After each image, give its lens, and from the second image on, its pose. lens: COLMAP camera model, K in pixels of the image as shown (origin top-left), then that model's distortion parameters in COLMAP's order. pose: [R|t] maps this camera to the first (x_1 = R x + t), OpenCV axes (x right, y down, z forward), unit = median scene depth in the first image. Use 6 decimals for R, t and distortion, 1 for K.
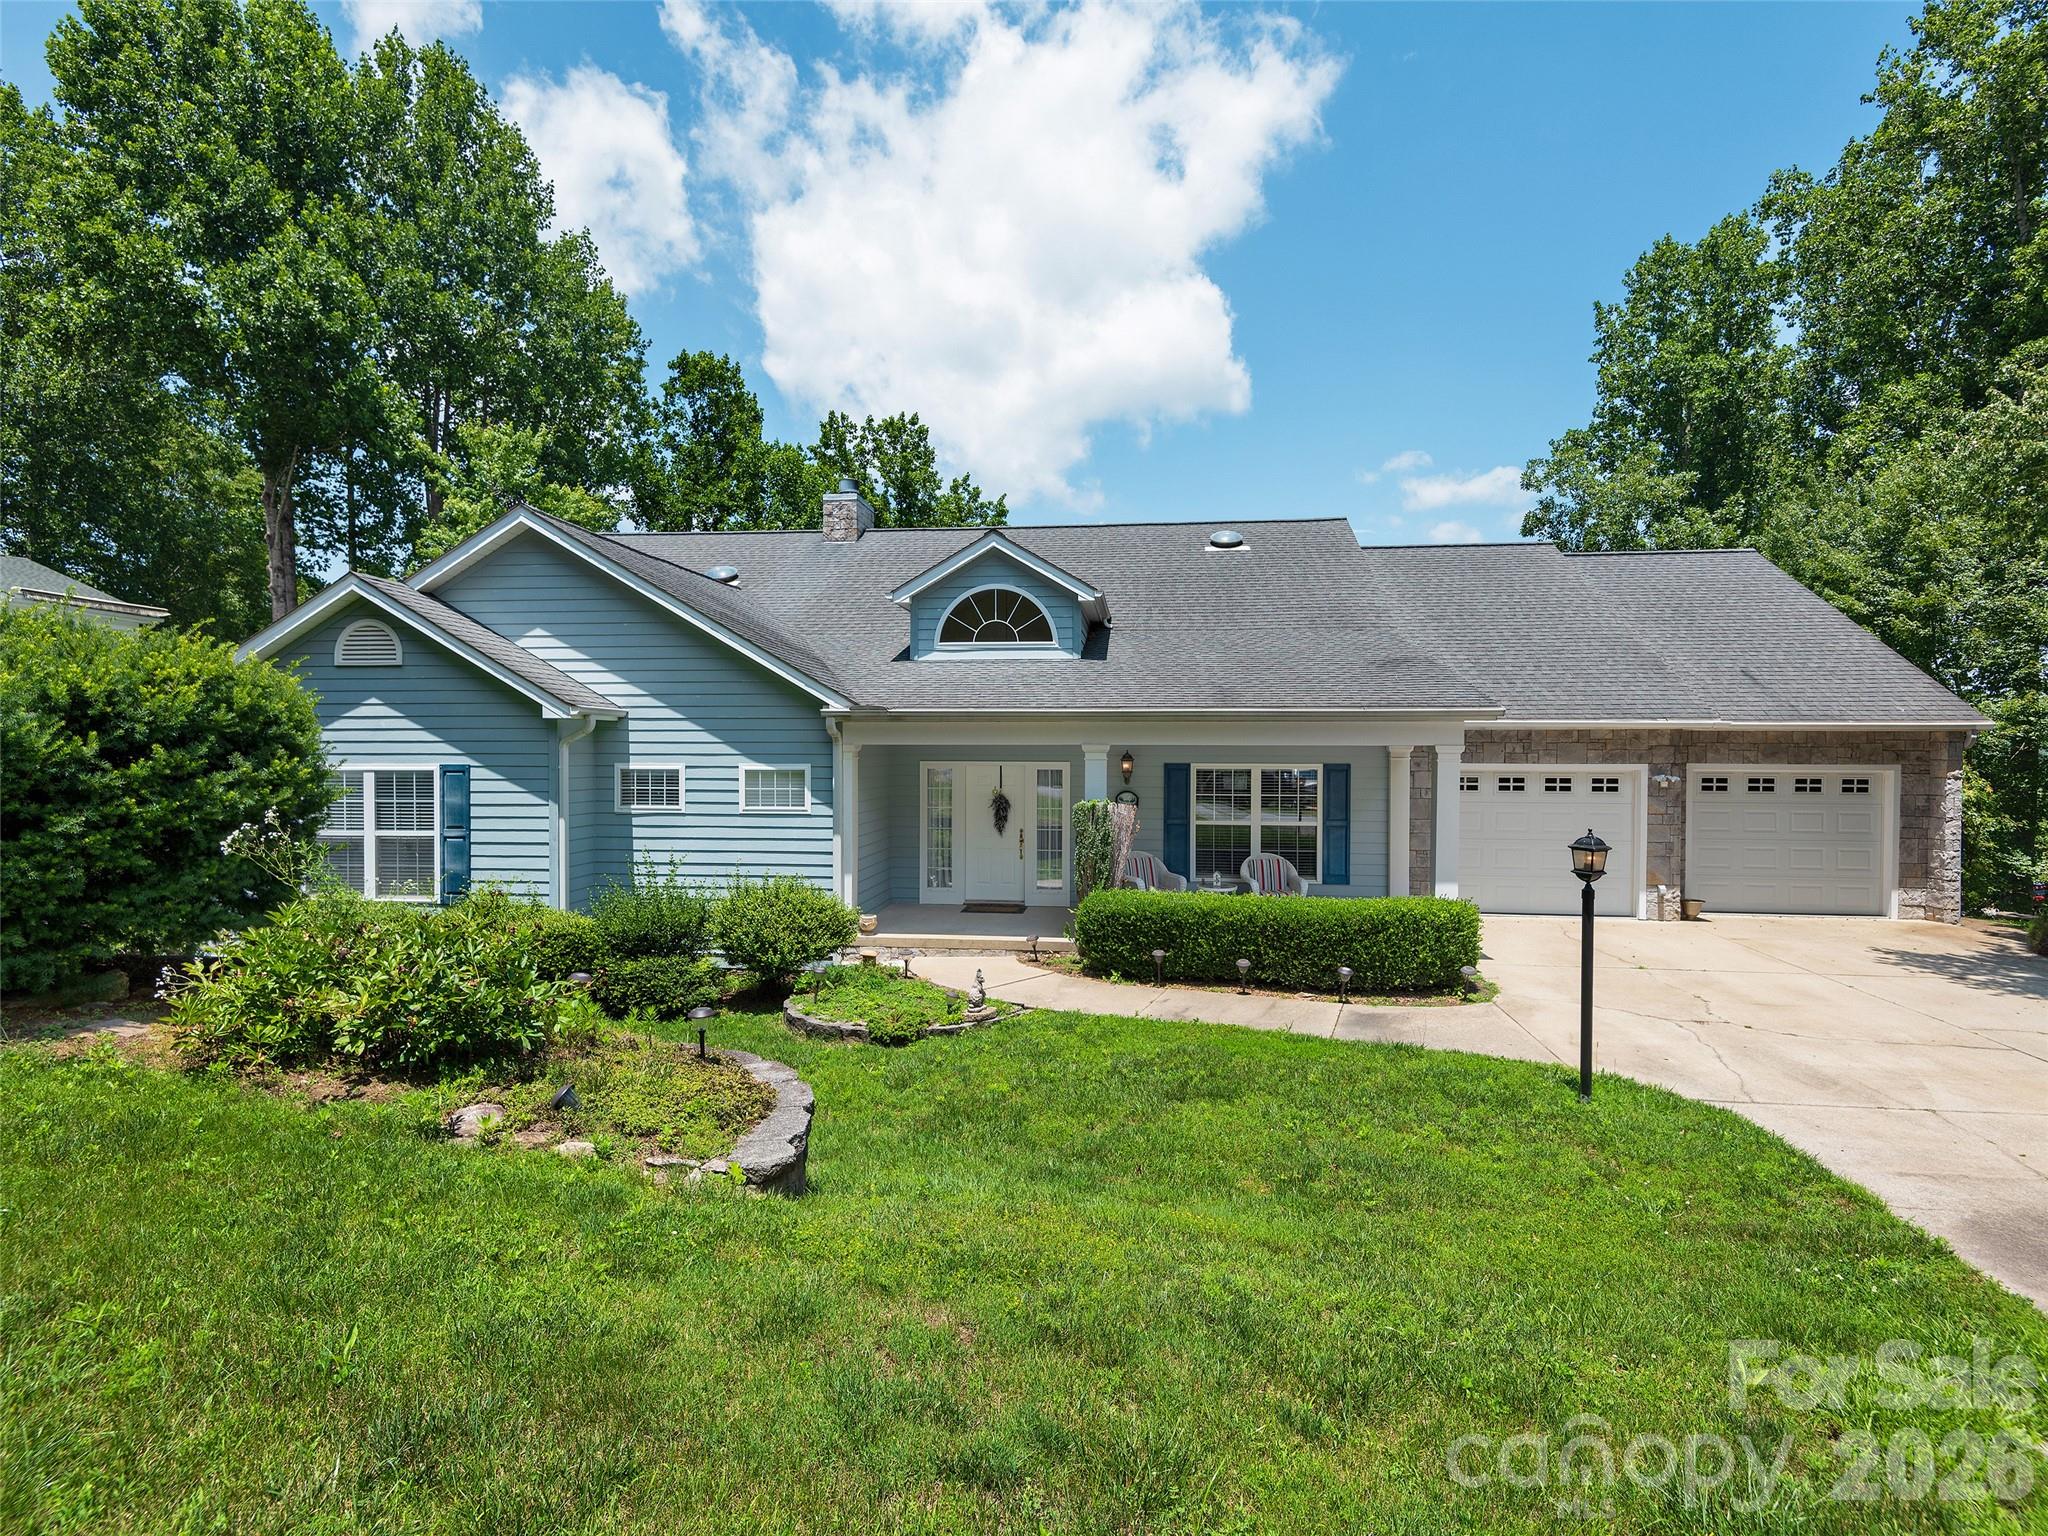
lens RADIAL K [[1045.1, 0, 1025.9], [0, 1045.1, 752.1], [0, 0, 1]] dist [0.015848, -0.009772]
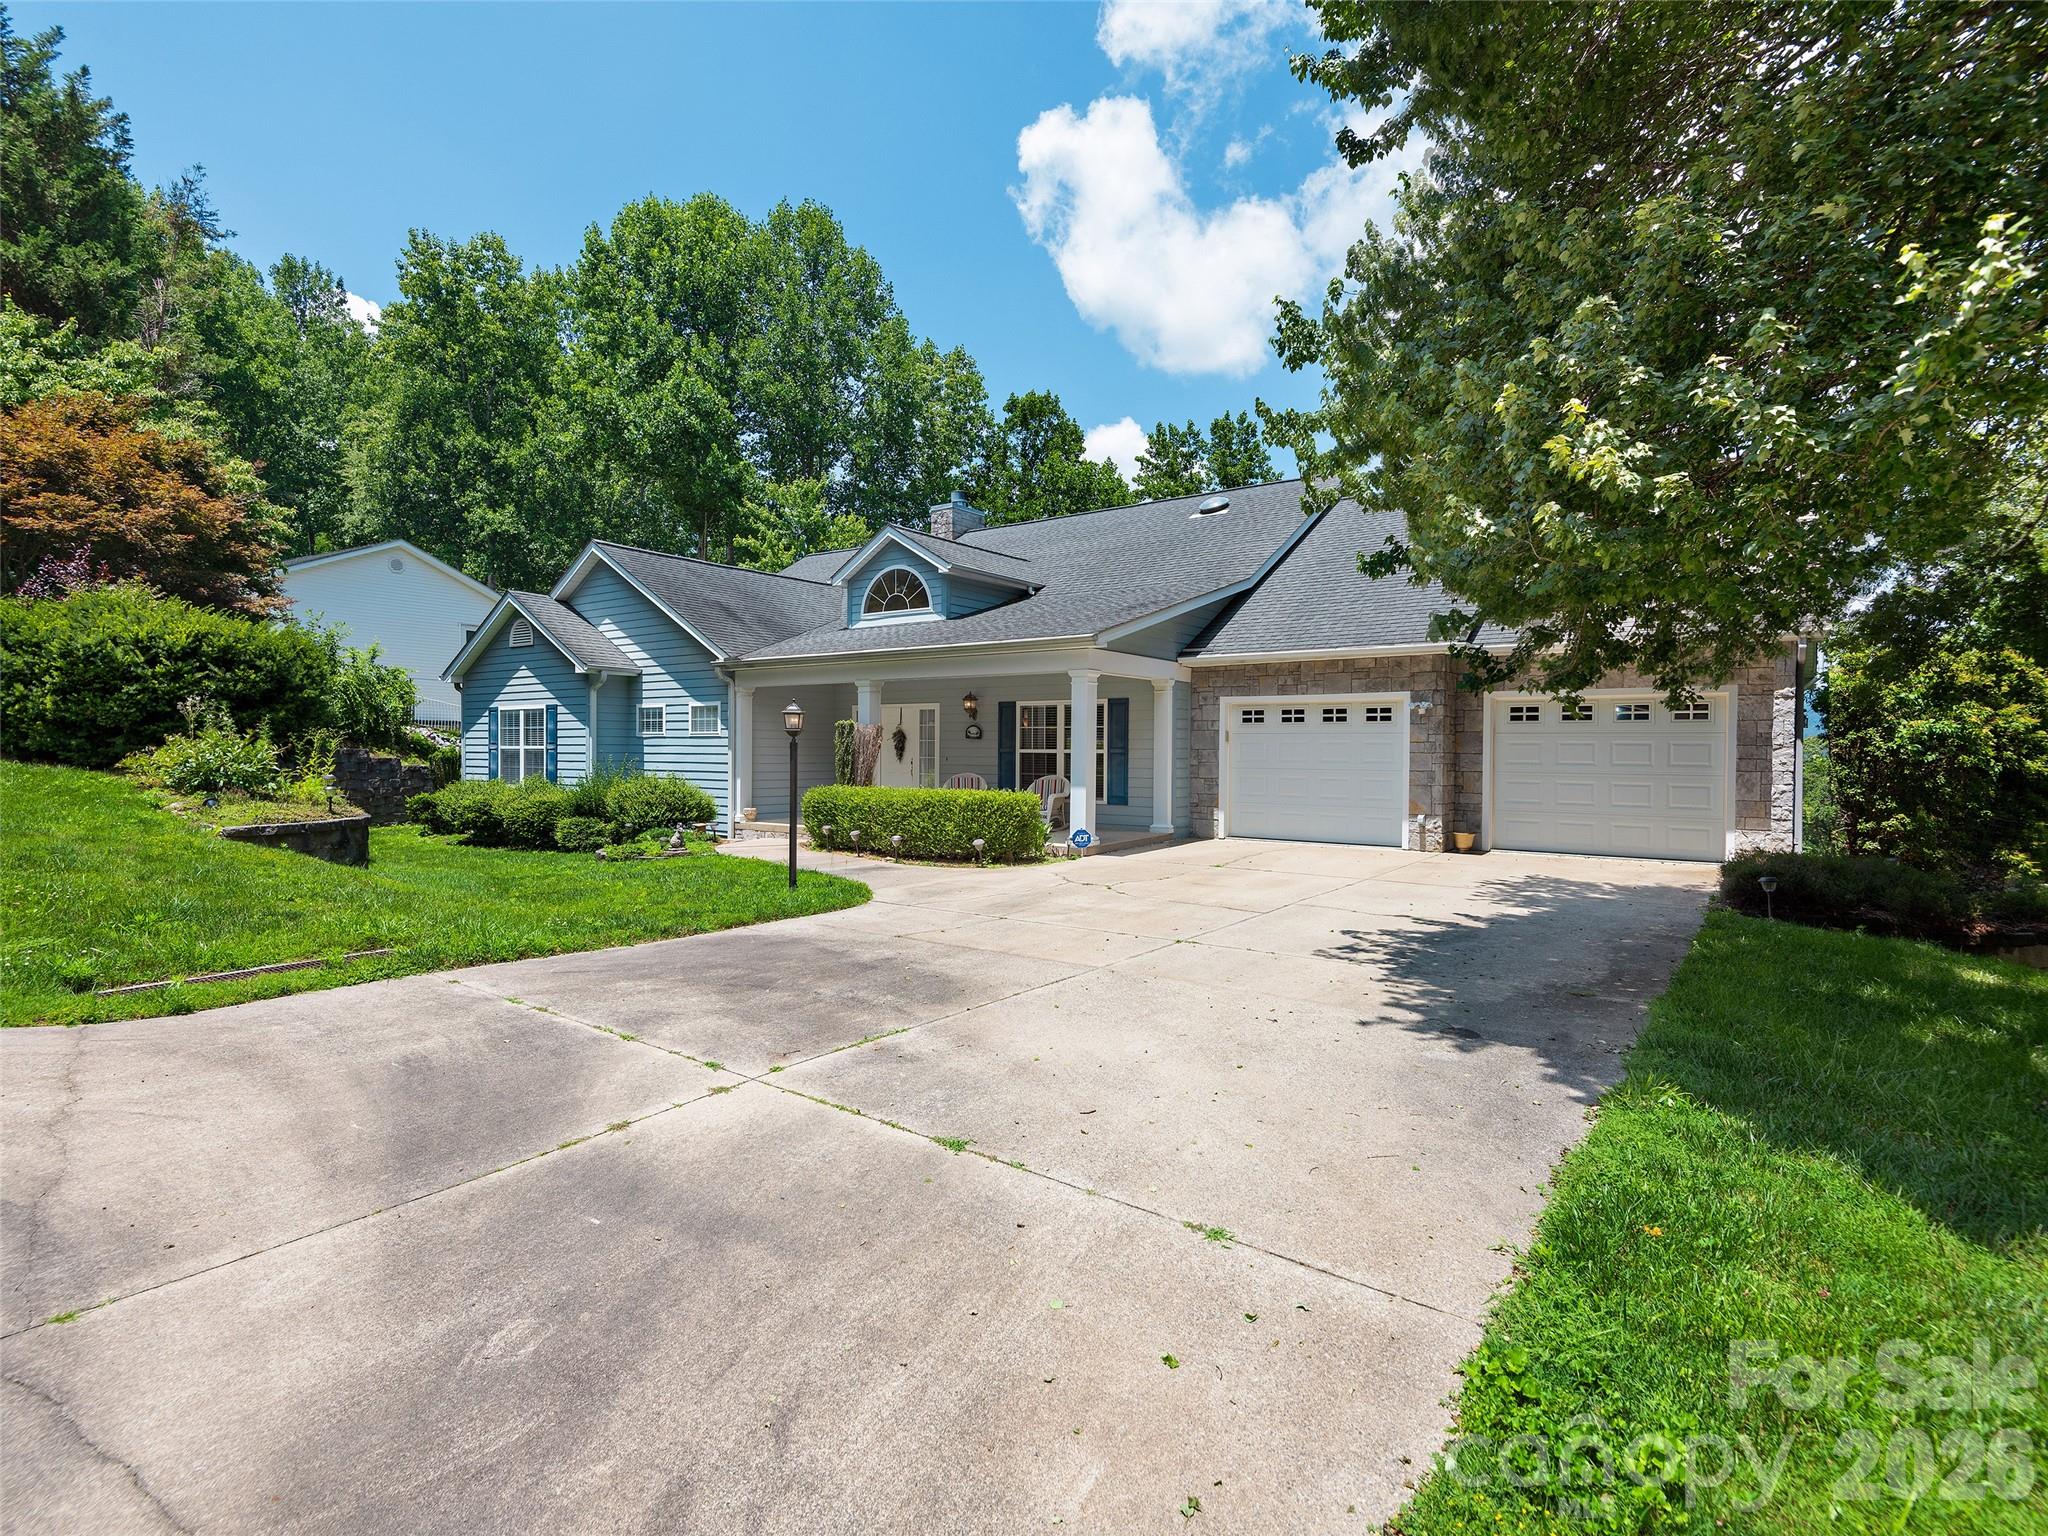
lens RADIAL K [[1045.1, 0, 1024.3], [0, 1045.1, 771.1], [0, 0, 1]] dist [0.015848, -0.009772]
pose [[0.866193, 0.012216, -0.499561, 0.771482], [-0.007585, 0.999907, 0.011301, 0.077764], [0.499653, -0.006000, 0.866205, -0.031949]]
